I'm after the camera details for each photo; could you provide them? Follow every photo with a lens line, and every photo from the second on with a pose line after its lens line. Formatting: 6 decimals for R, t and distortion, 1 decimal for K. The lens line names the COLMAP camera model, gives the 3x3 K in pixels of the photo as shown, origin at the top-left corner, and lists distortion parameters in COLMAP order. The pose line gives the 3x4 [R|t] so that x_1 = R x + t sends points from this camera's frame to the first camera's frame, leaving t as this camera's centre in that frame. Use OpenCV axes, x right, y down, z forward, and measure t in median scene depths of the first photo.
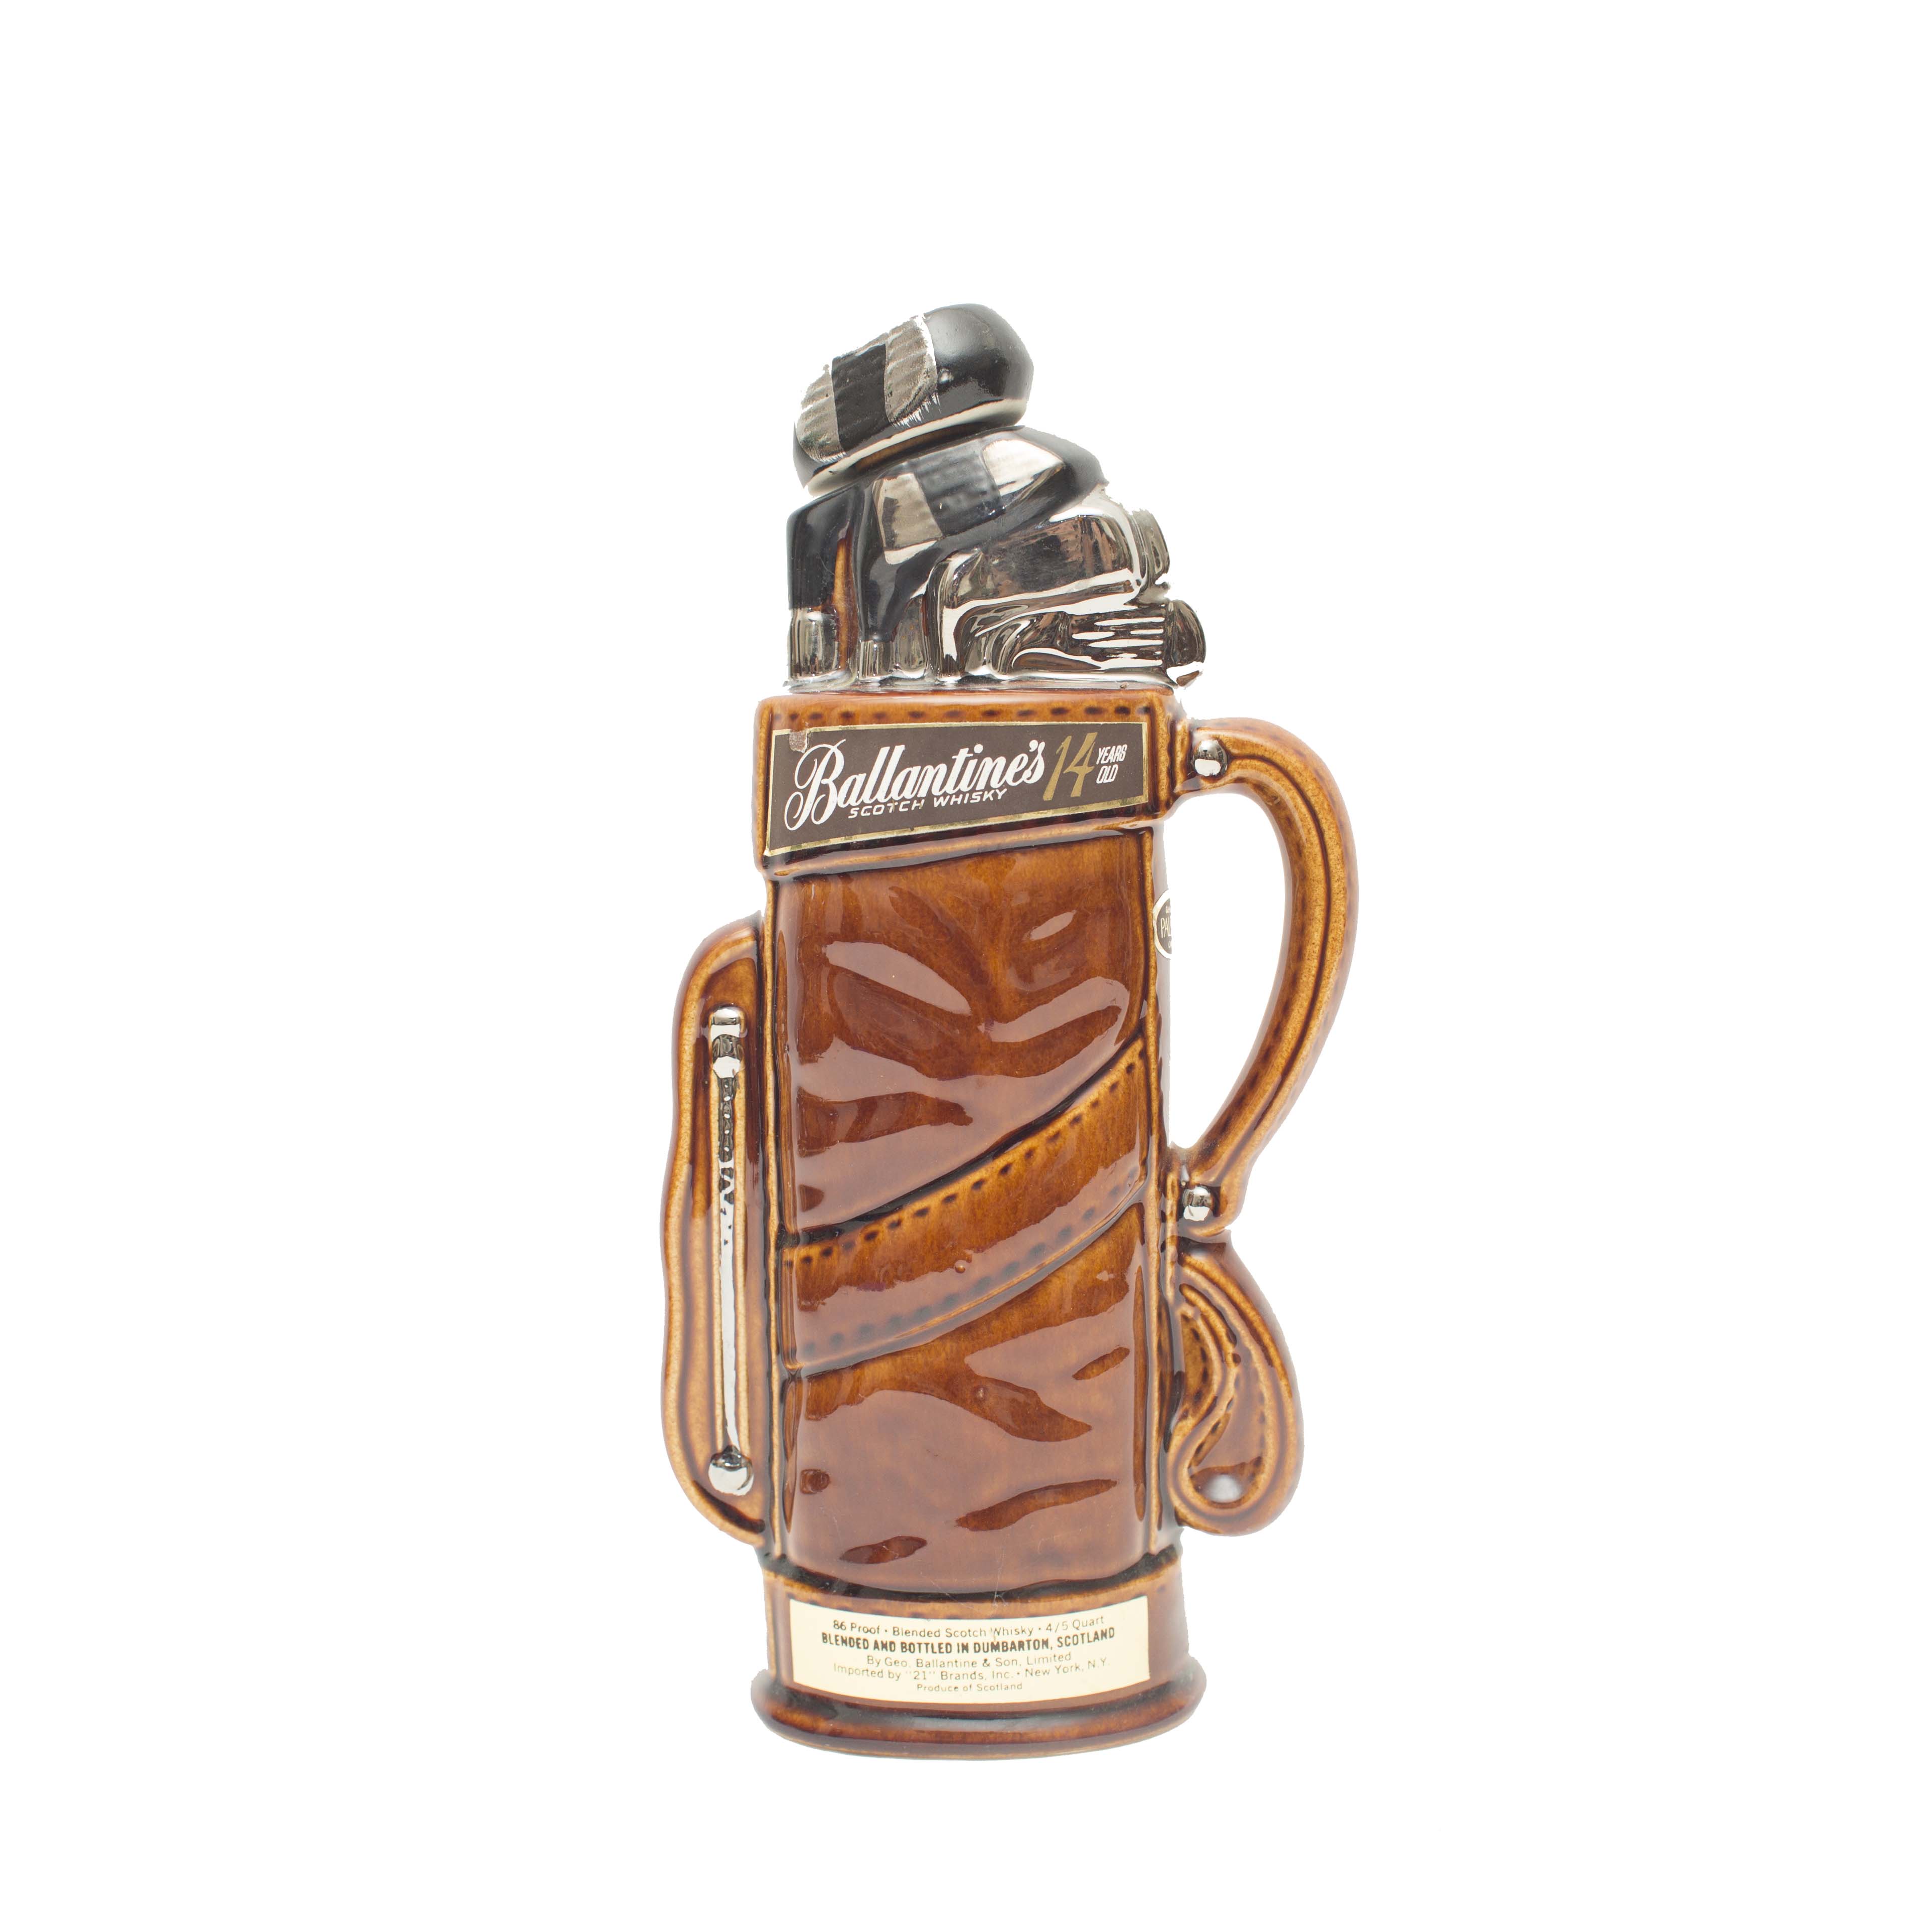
lens RADIAL K [[2388.9, 0, 966.0], [0, 2388.9, 966.0], [0, 0, 1]] dist [-0.123111, 0.017138]
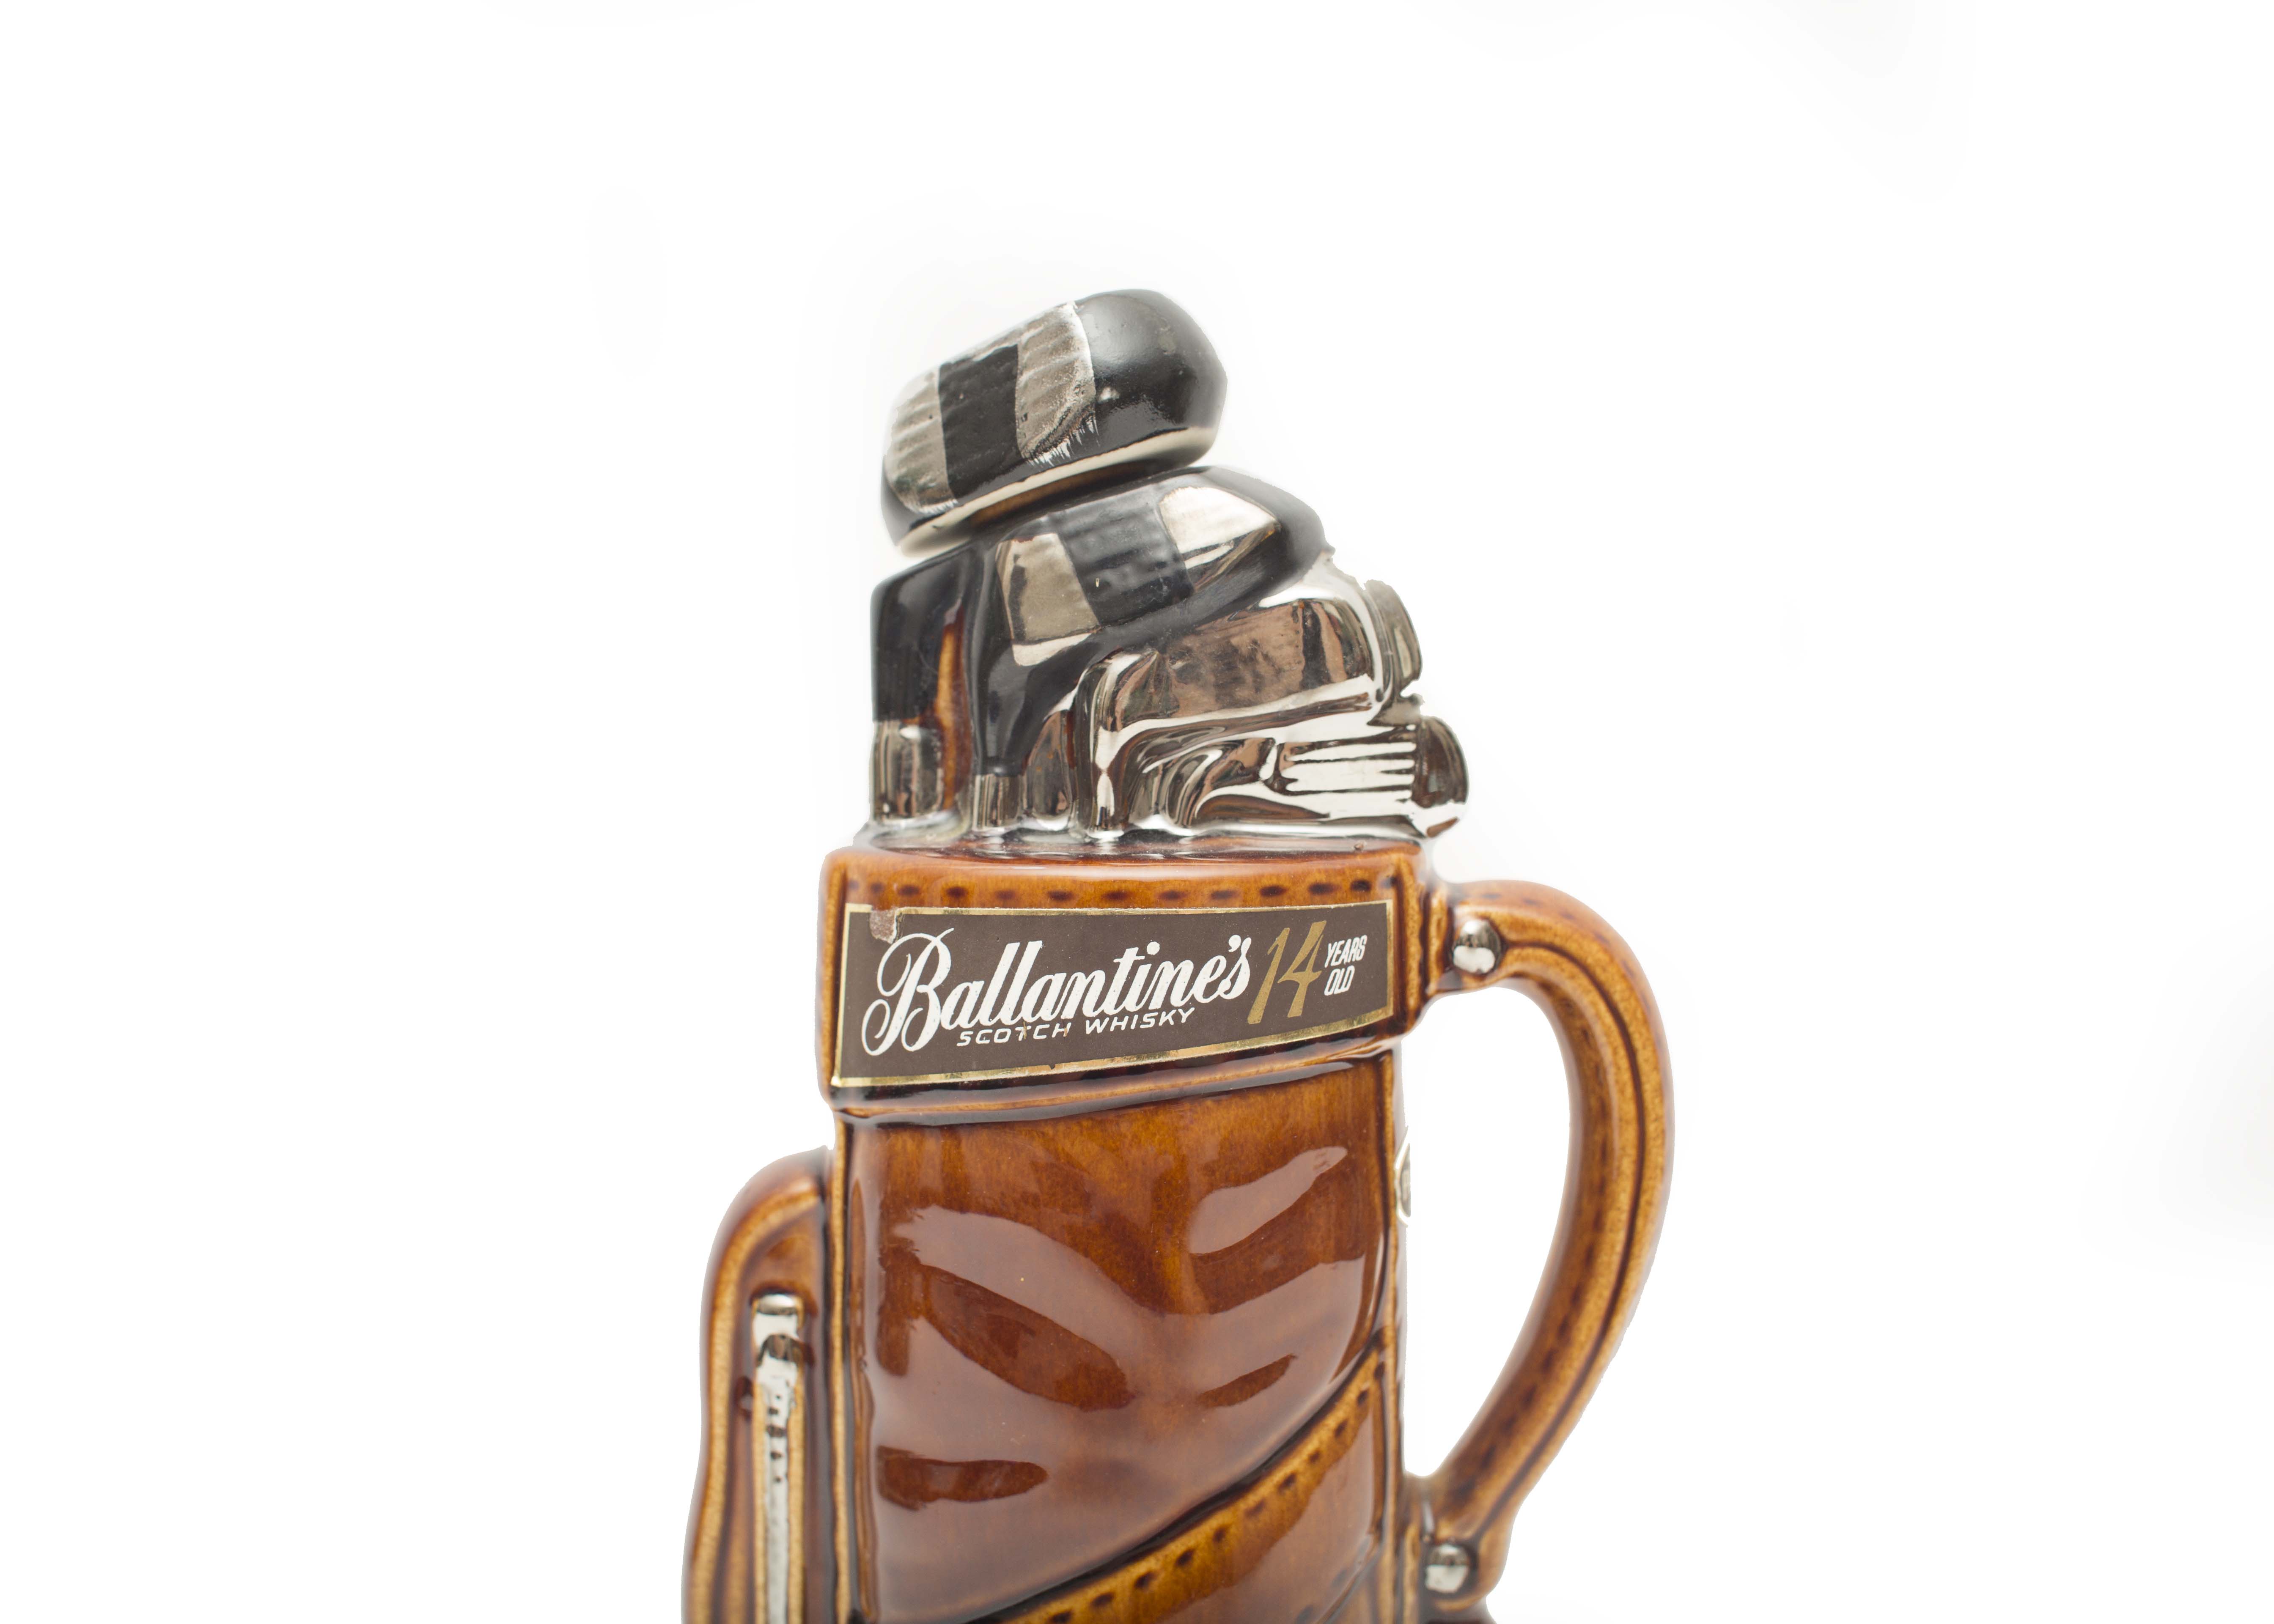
lens RADIAL K [[2073.2, 0, 1137.0], [0, 2073.2, 812.0], [0, 0, 1]] dist [-0.122002, 0.002089]
pose [[0.998787, 0.009216, 0.048361, -0.027073], [-0.006979, 0.998907, -0.046227, -0.099948], [-0.048734, 0.045833, 0.997760, 0.409282]]
